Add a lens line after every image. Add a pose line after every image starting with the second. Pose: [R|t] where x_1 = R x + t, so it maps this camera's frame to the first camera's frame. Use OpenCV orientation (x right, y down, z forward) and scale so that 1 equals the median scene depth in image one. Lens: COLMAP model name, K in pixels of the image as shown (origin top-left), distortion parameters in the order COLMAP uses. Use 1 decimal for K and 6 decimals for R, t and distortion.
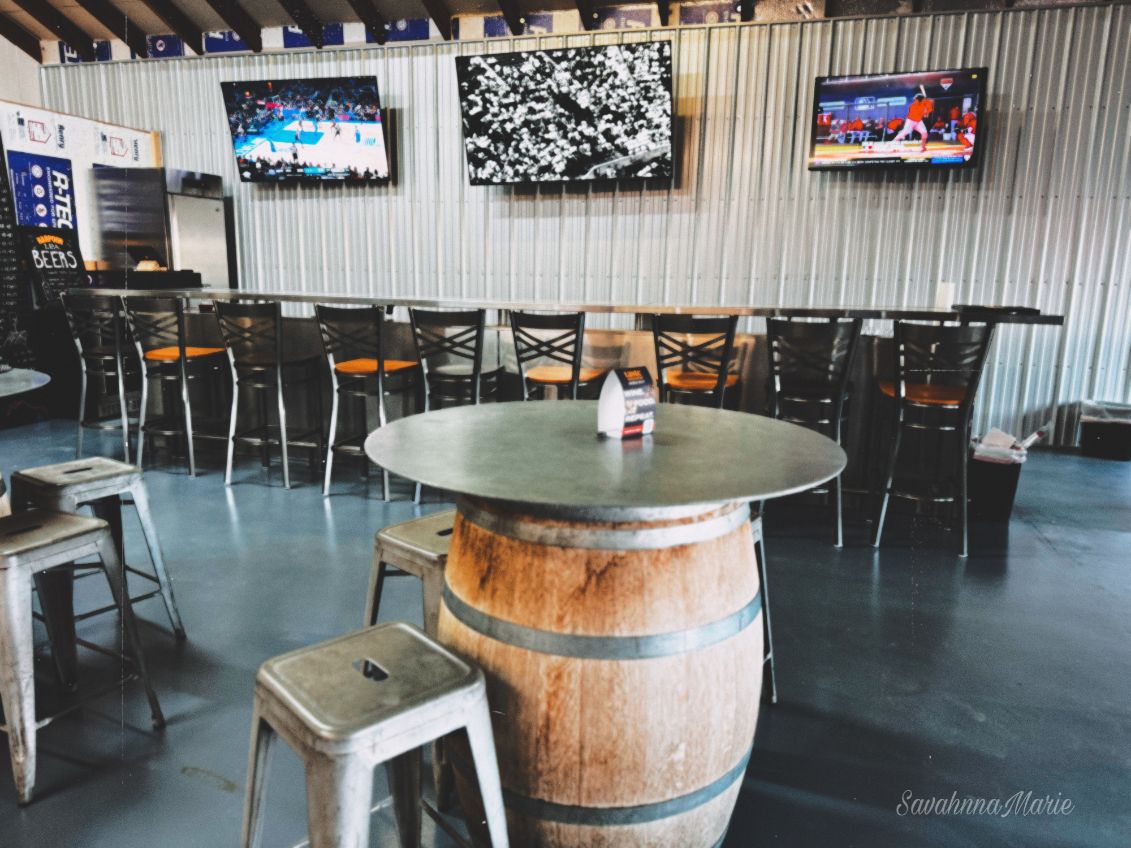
lens RADIAL K [[804.8, 0, 565.5], [0, 804.8, 424.0], [0, 0, 1]] dist [0.011053, -0.003989]
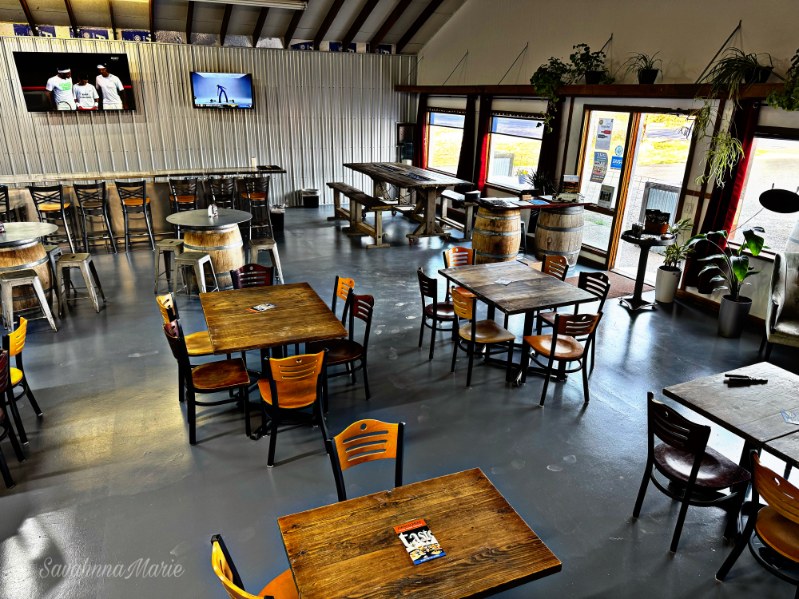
lens RADIAL K [[568.6, 0, 399.5], [0, 568.6, 299.5], [0, 0, 1]] dist [0.011053, -0.003989]
pose [[0.767233, -0.221989, 0.601726, -0.529895], [0.118952, 0.971165, 0.206613, -0.031418], [-0.630241, -0.086943, 0.771516, -1.081590]]
